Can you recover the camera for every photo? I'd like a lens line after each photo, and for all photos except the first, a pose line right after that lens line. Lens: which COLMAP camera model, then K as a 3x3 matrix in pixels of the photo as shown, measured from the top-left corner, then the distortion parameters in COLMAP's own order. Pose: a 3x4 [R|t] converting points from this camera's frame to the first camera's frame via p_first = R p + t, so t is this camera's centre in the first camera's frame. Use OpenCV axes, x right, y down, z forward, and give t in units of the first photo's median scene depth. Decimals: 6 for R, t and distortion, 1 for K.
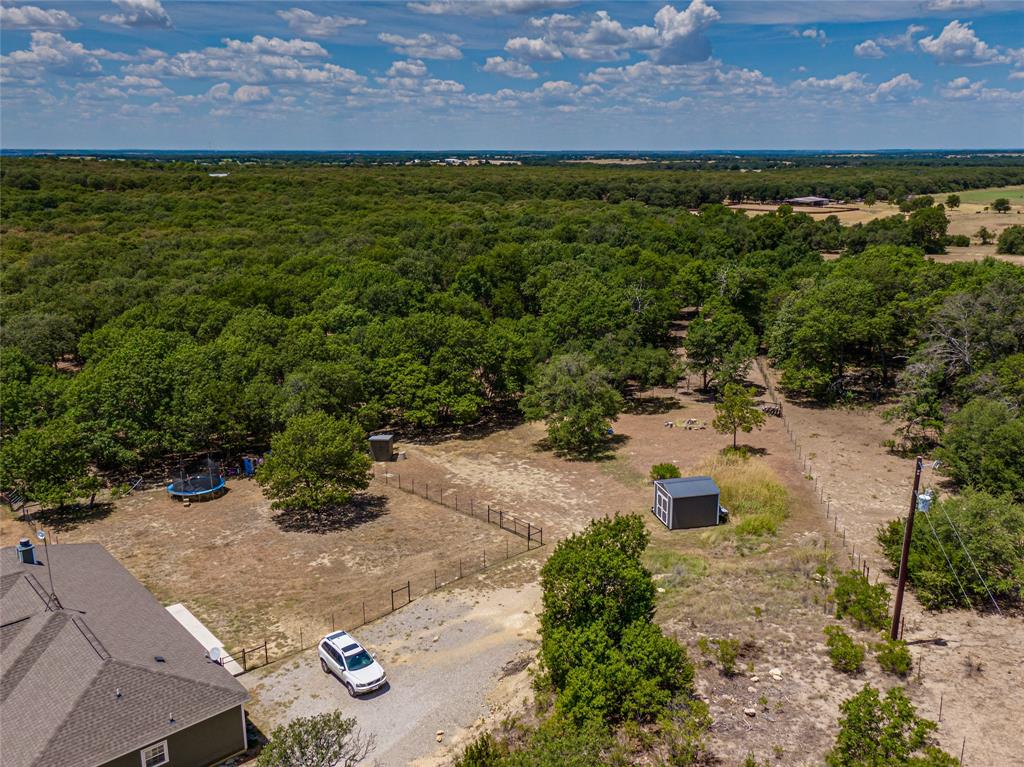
lens RADIAL K [[877.0, 0, 513.6], [0, 877.0, 375.8], [0, 0, 1]] dist [0.027408, -0.011072]
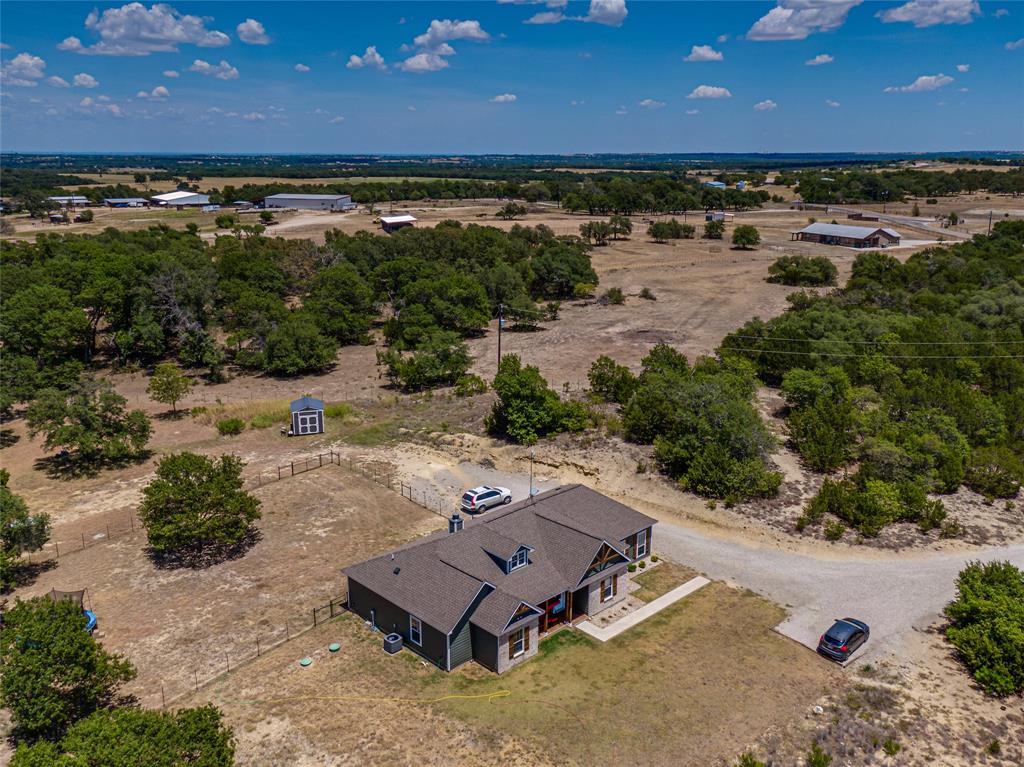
lens RADIAL K [[877.0, 0, 513.6], [0, 877.0, 375.8], [0, 0, 1]] dist [0.027408, -0.011072]
pose [[-0.041317, -0.247521, 0.968001, -0.798645], [0.251787, 0.934982, 0.249825, -0.131441], [-0.966900, 0.254052, 0.023692, 0.399159]]
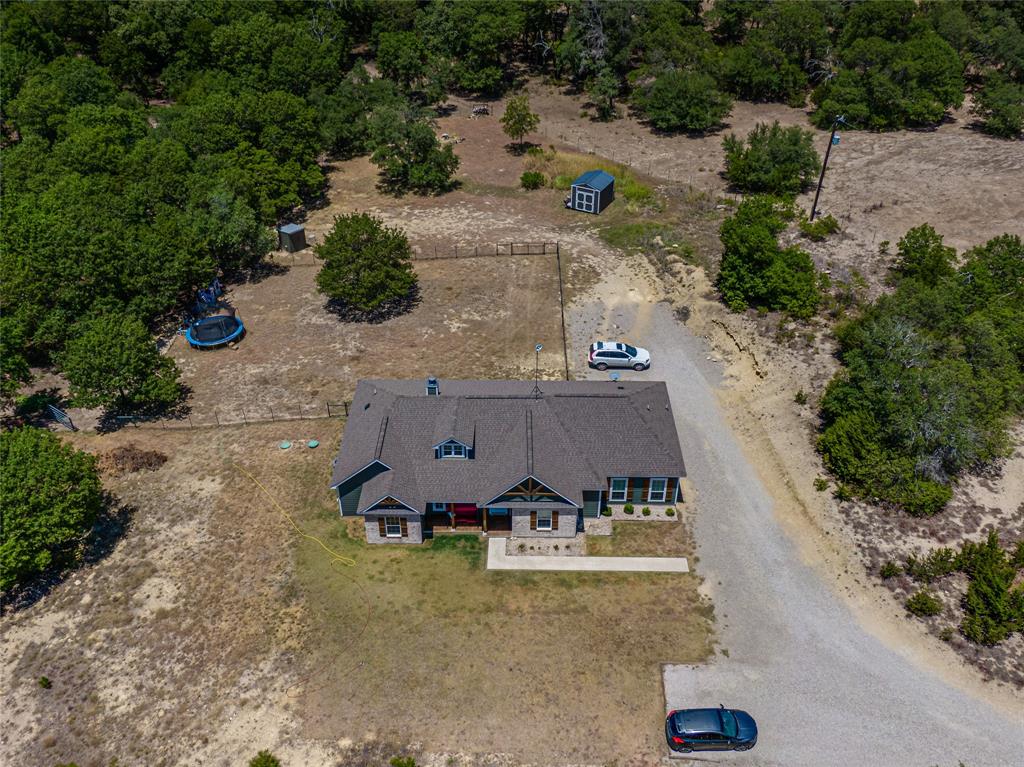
lens RADIAL K [[877.0, 0, 513.6], [0, 877.0, 375.8], [0, 0, 1]] dist [0.027408, -0.011072]
pose [[0.670533, -0.428568, 0.605570, -0.561293], [0.185917, 0.887289, 0.422081, -0.137769], [-0.718206, -0.170433, 0.674635, 0.061759]]
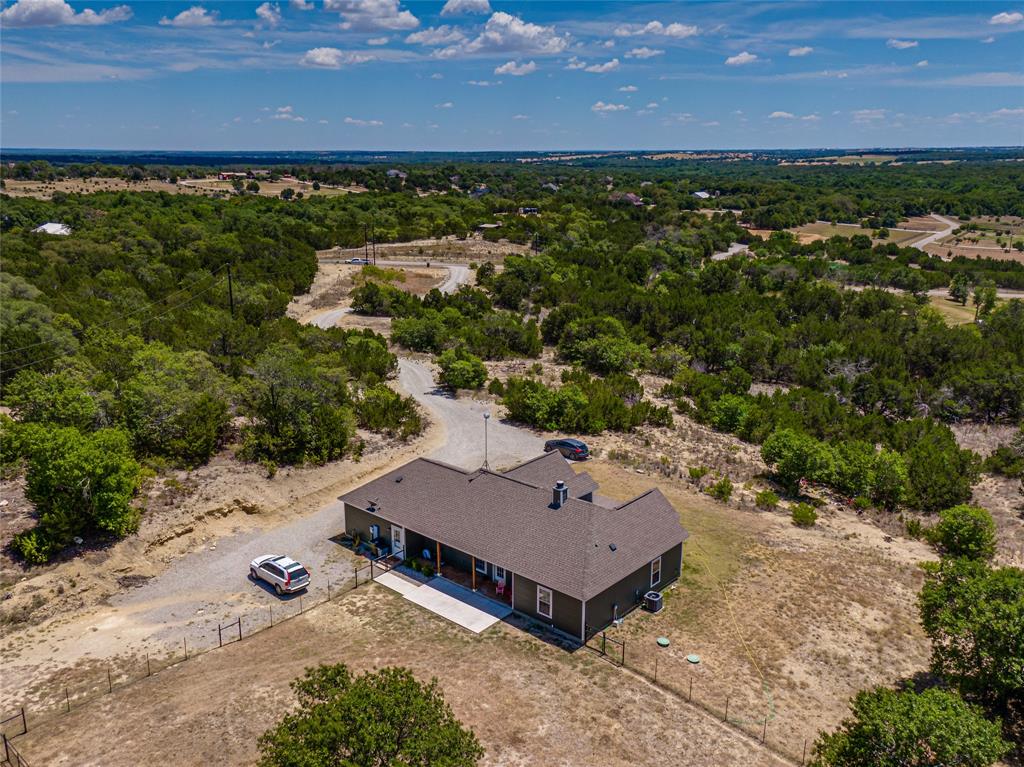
lens RADIAL K [[877.0, 0, 513.6], [0, 877.0, 375.8], [0, 0, 1]] dist [0.027408, -0.011072]
pose [[-0.992518, 0.029786, -0.118412, -0.170513], [-0.031698, 0.873684, 0.485460, -0.230035], [0.117914, 0.485581, -0.866203, 0.904903]]
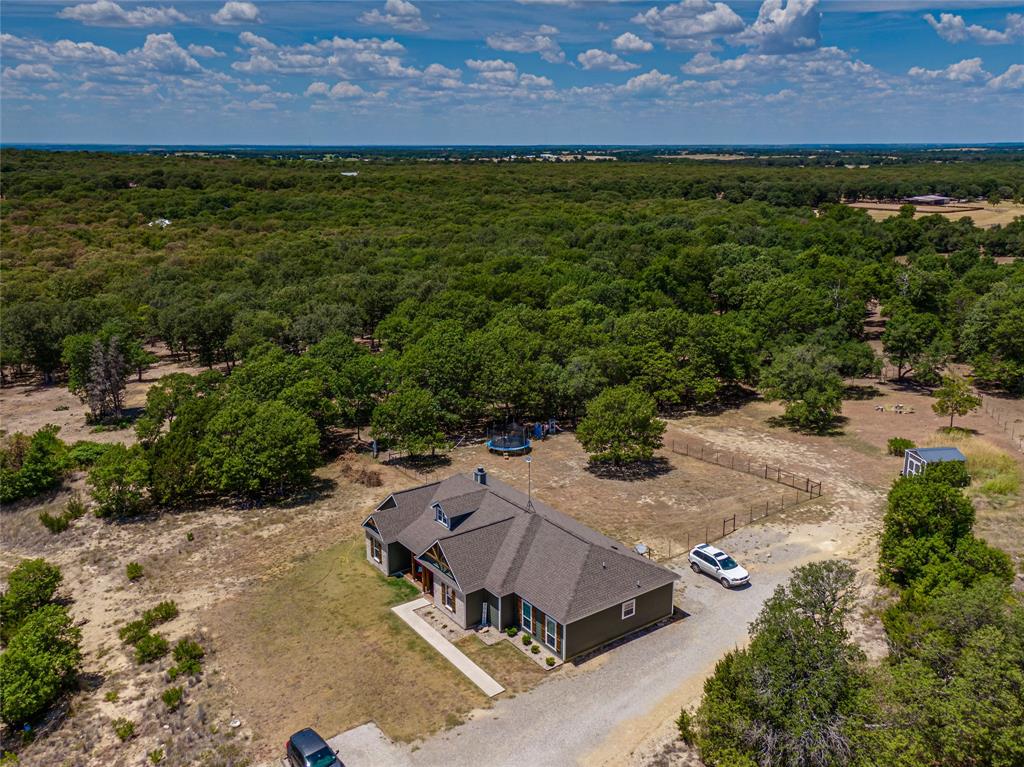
lens RADIAL K [[877.0, 0, 513.6], [0, 877.0, 375.8], [0, 0, 1]] dist [0.027408, -0.011072]
pose [[0.995196, 0.023604, -0.095013, -0.175734], [-0.023050, 0.999710, 0.006924, 0.014411], [0.095149, -0.004701, 0.995452, -0.176448]]
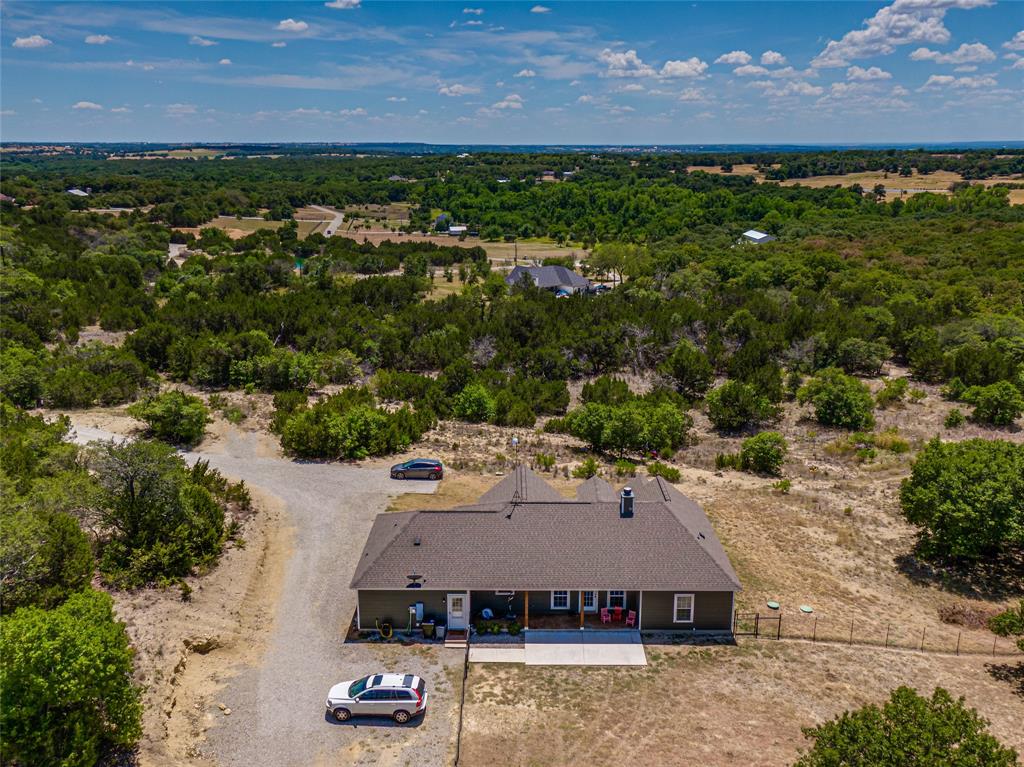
lens RADIAL K [[877.0, 0, 513.6], [0, 877.0, 375.8], [0, 0, 1]] dist [0.027408, -0.011072]
pose [[-0.662697, 0.187821, -0.724952, 0.149220], [-0.193773, 0.892067, 0.408250, -0.171881], [0.723384, 0.411022, -0.554775, 0.685807]]
